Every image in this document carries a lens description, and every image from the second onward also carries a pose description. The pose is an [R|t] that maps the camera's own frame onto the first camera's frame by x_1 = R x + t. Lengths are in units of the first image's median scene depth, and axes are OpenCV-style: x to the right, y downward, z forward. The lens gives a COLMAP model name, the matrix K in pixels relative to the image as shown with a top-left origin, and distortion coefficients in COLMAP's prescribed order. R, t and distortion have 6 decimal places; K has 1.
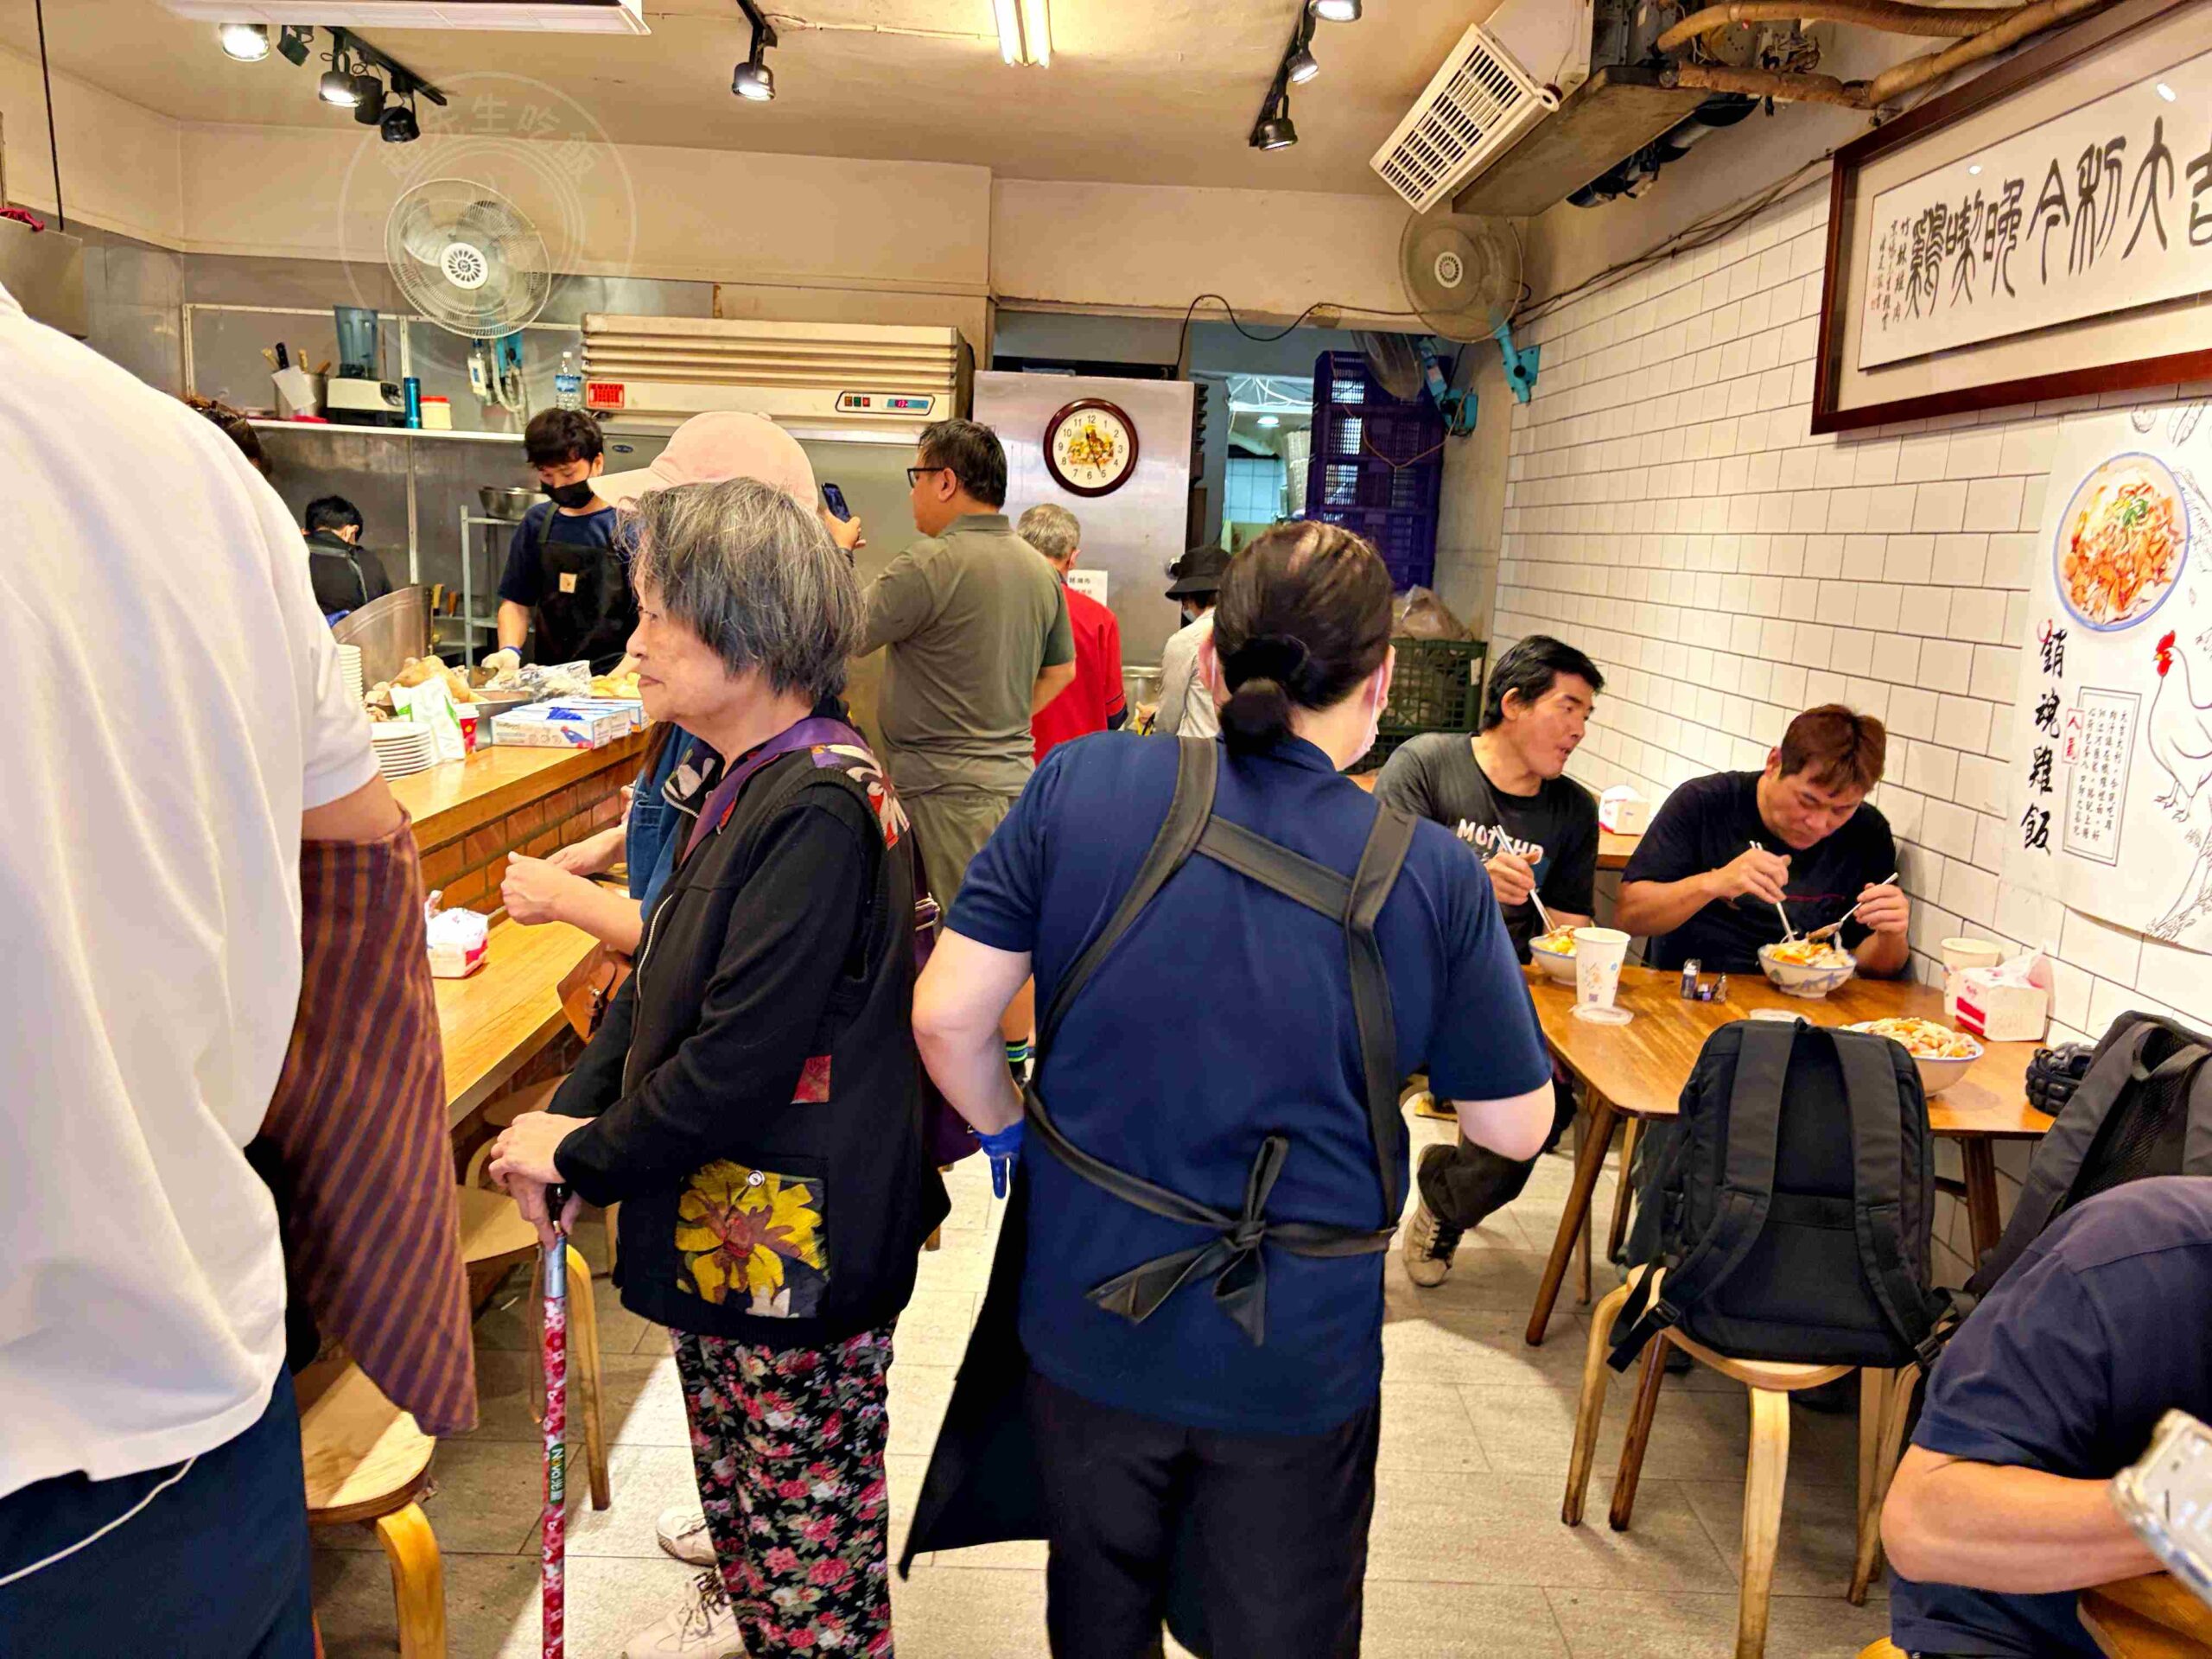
lens RADIAL K [[1693.1, 0, 1137.5], [0, 1693.1, 858.6], [0, 0, 1]] dist [0.029278, 0.007027]
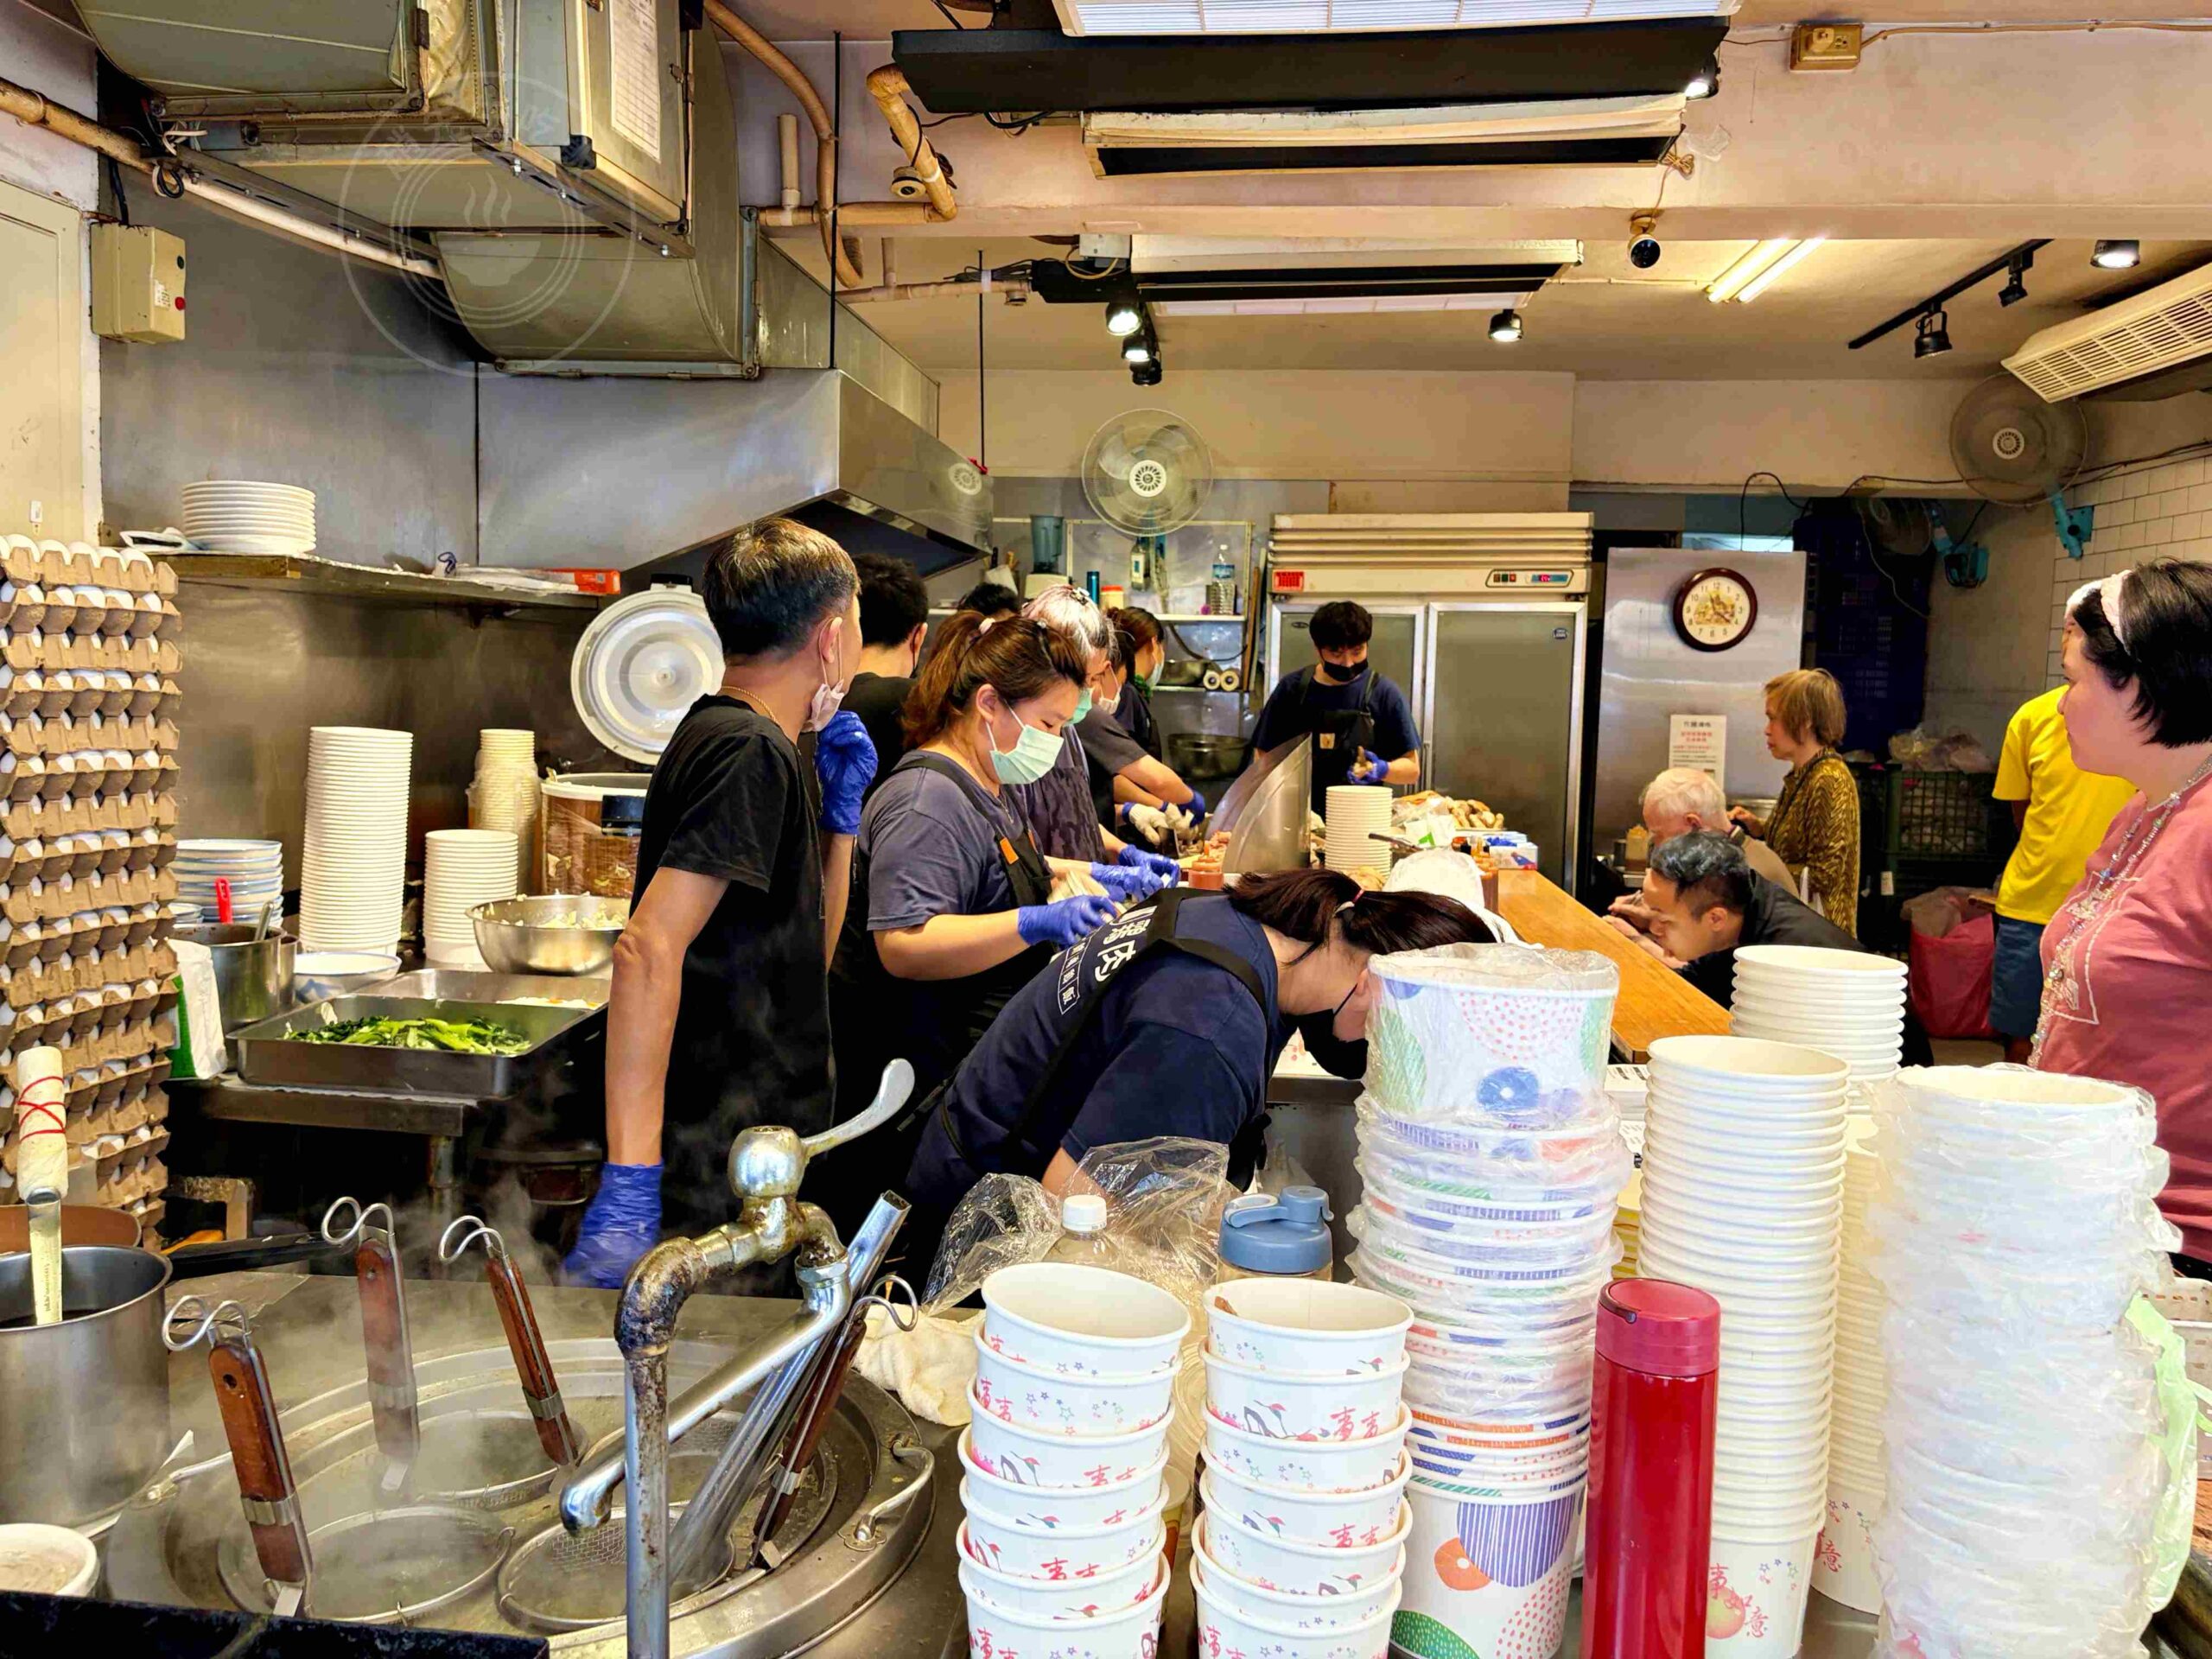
lens RADIAL K [[1698.0, 0, 1099.2], [0, 1698.0, 806.8], [0, 0, 1]] dist [0.064760, -0.065106]
pose [[0.996351, -0.017685, -0.083495, -0.345007], [0.008276, 0.993704, -0.111729, 0.011875], [0.084945, 0.110630, 0.990225, -0.151928]]
